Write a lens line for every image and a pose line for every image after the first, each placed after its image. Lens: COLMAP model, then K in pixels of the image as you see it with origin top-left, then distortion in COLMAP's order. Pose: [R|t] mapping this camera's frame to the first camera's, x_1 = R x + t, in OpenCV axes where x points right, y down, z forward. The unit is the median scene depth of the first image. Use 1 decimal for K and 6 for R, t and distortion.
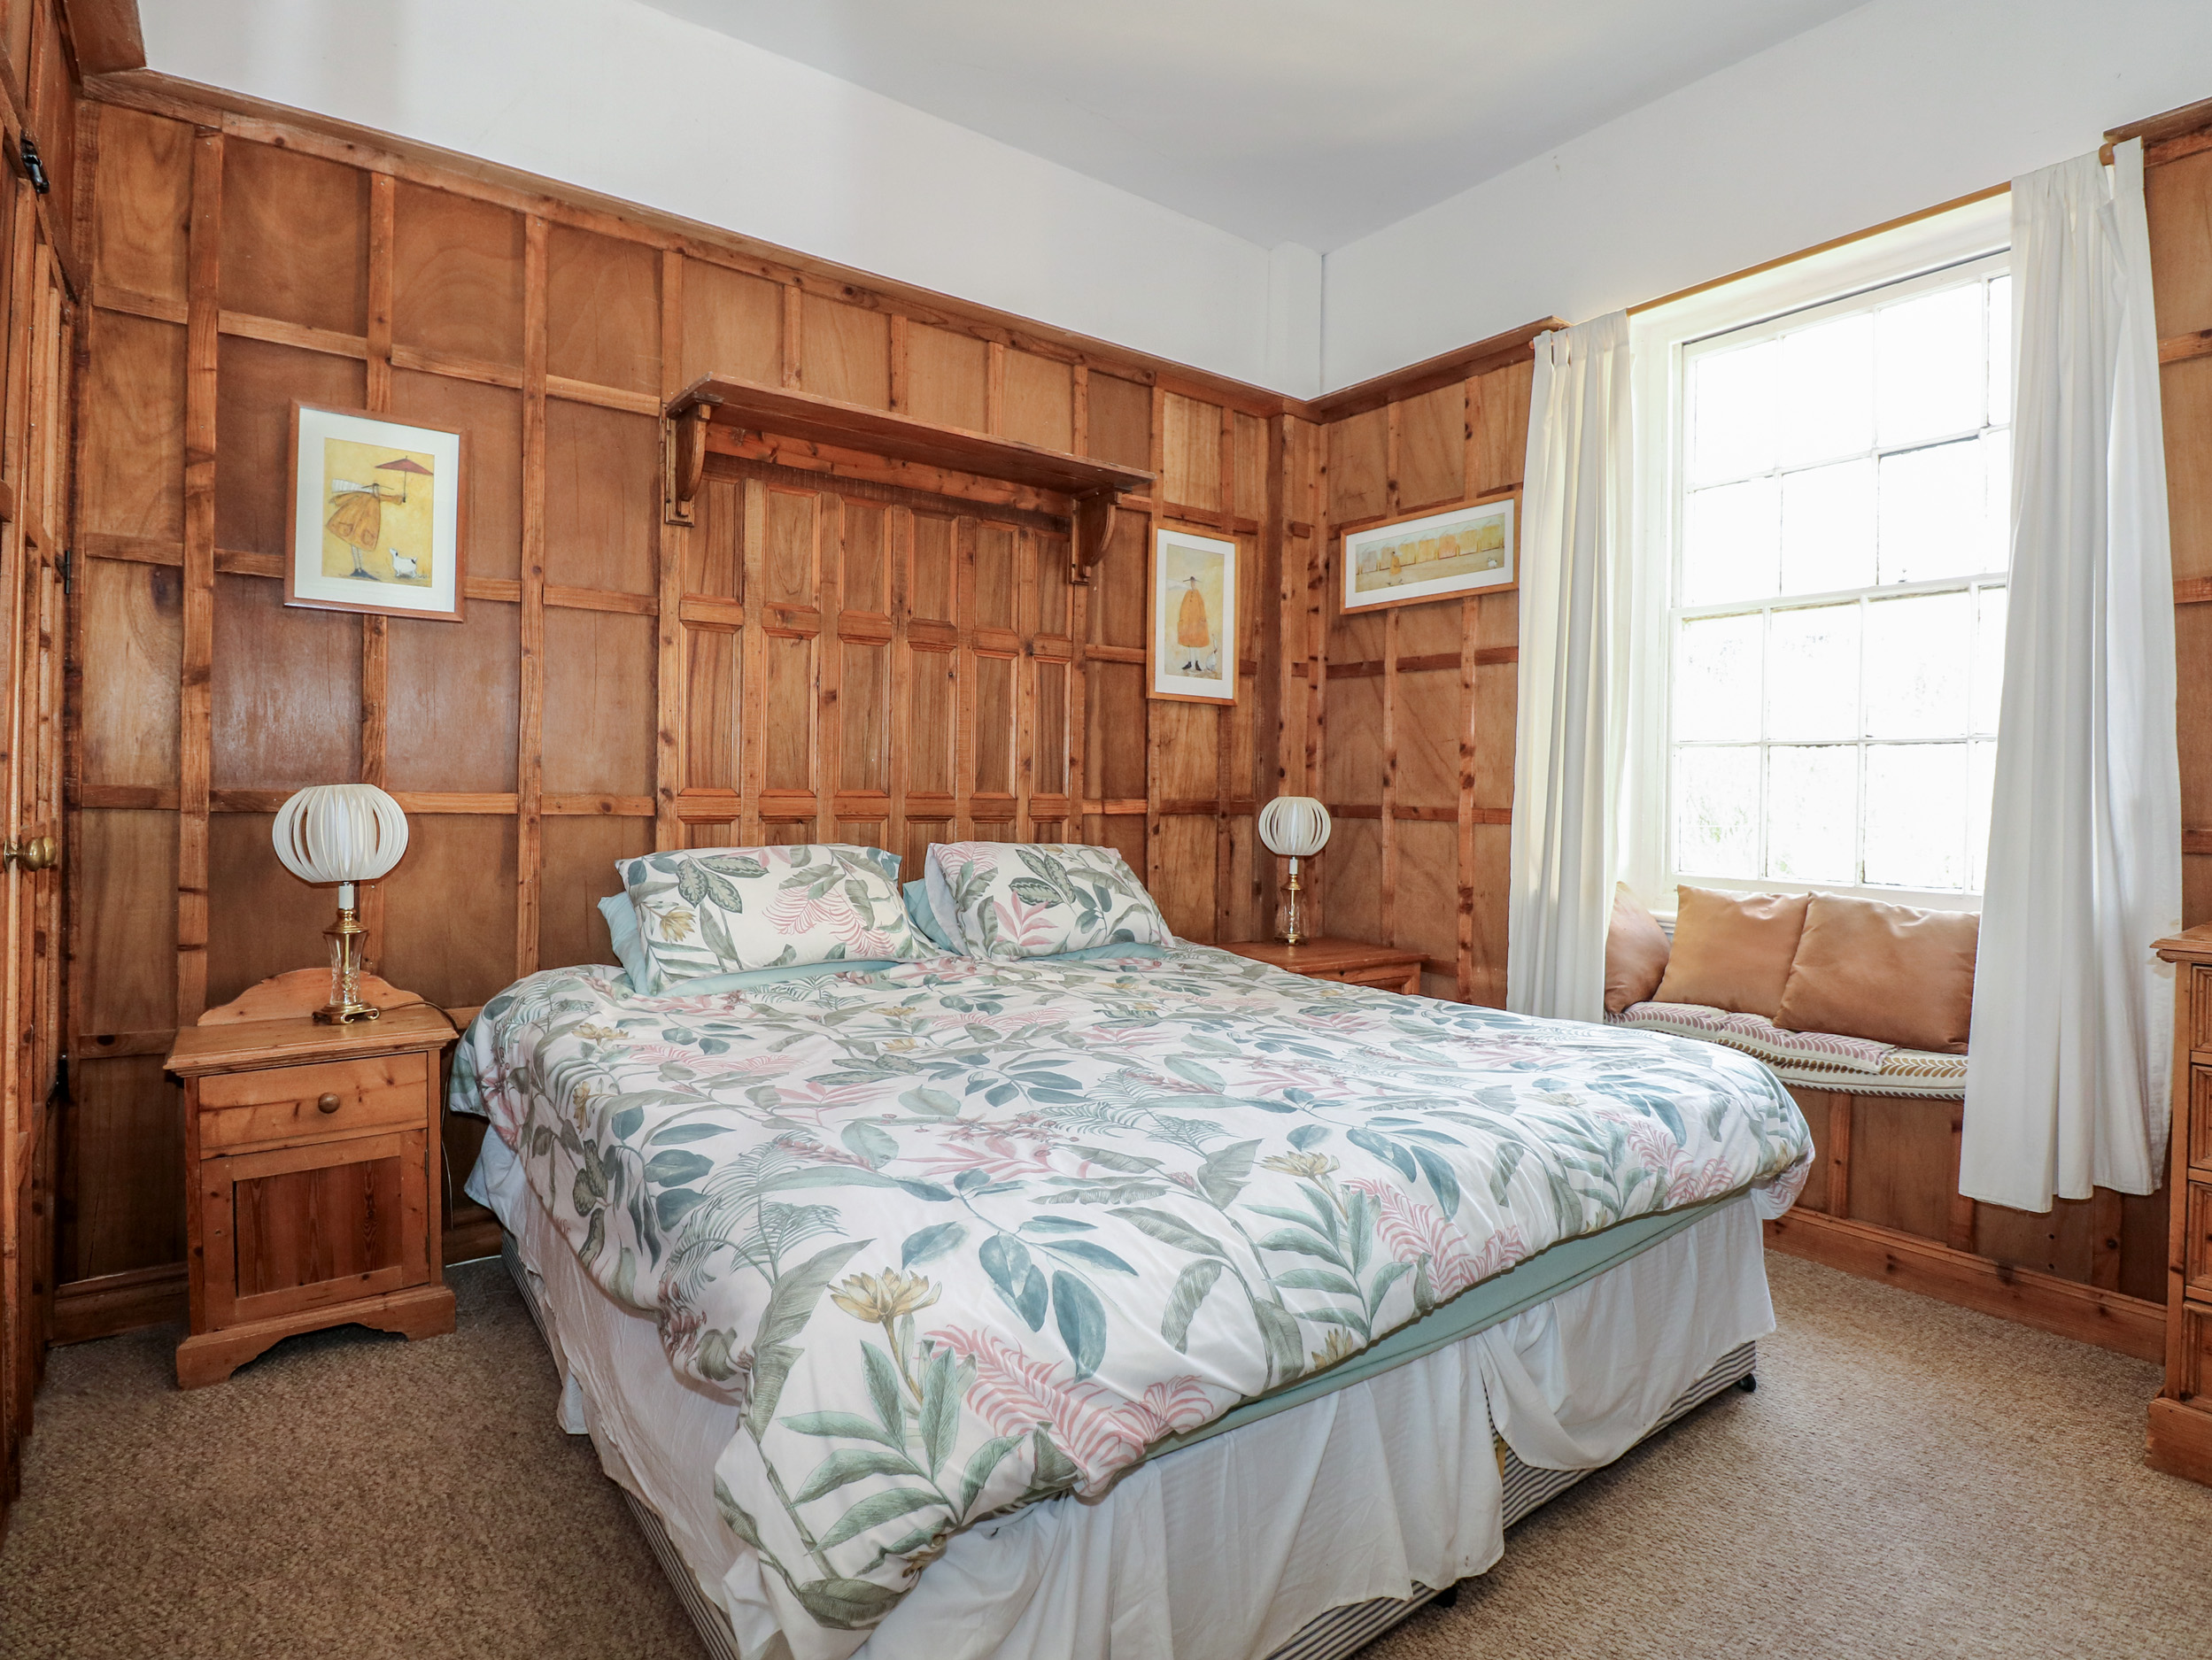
lens RADIAL K [[1223.7, 0, 1109.2], [0, 1223.7, 803.9], [0, 0, 1]] dist [0.003644, -0.018021]
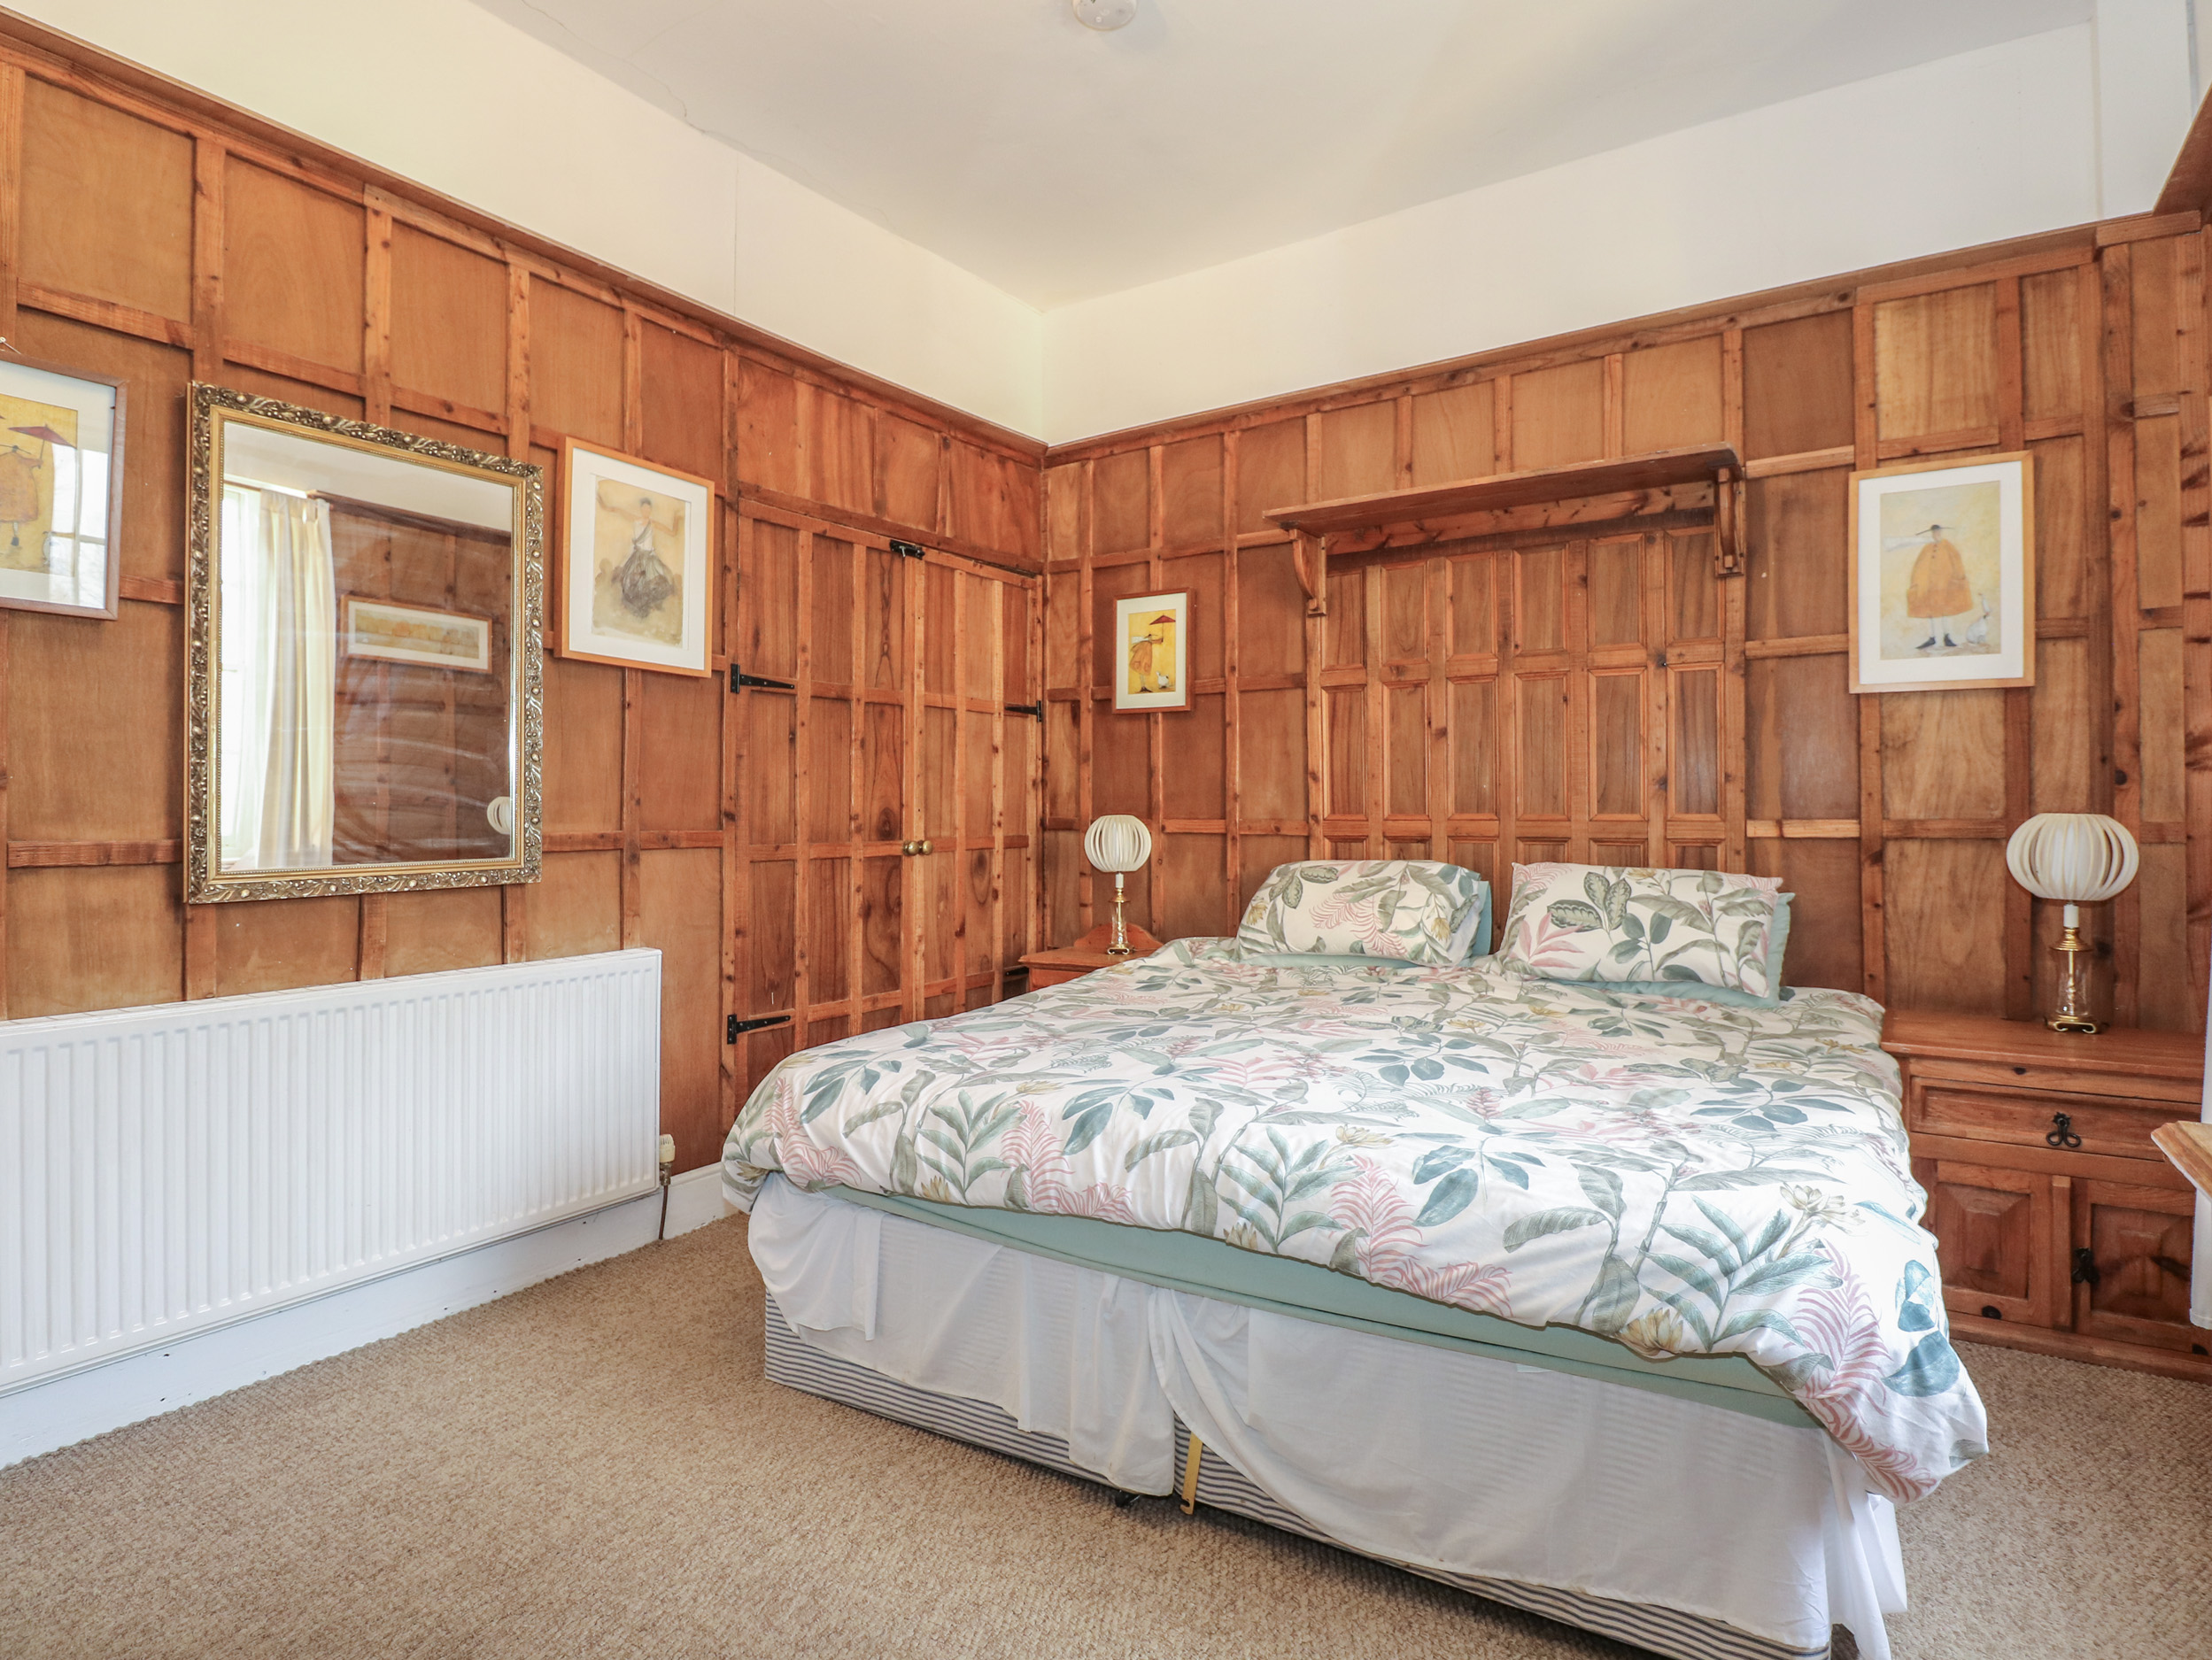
lens RADIAL K [[1185.2, 0, 1045.2], [0, 1185.2, 793.5], [0, 0, 1]] dist [0.002463, -0.015036]
pose [[0.297391, -0.031702, -0.954229, 0.744990], [-0.001184, 0.999436, -0.033573, 0.007303], [0.954755, 0.011114, 0.297186, 0.322746]]
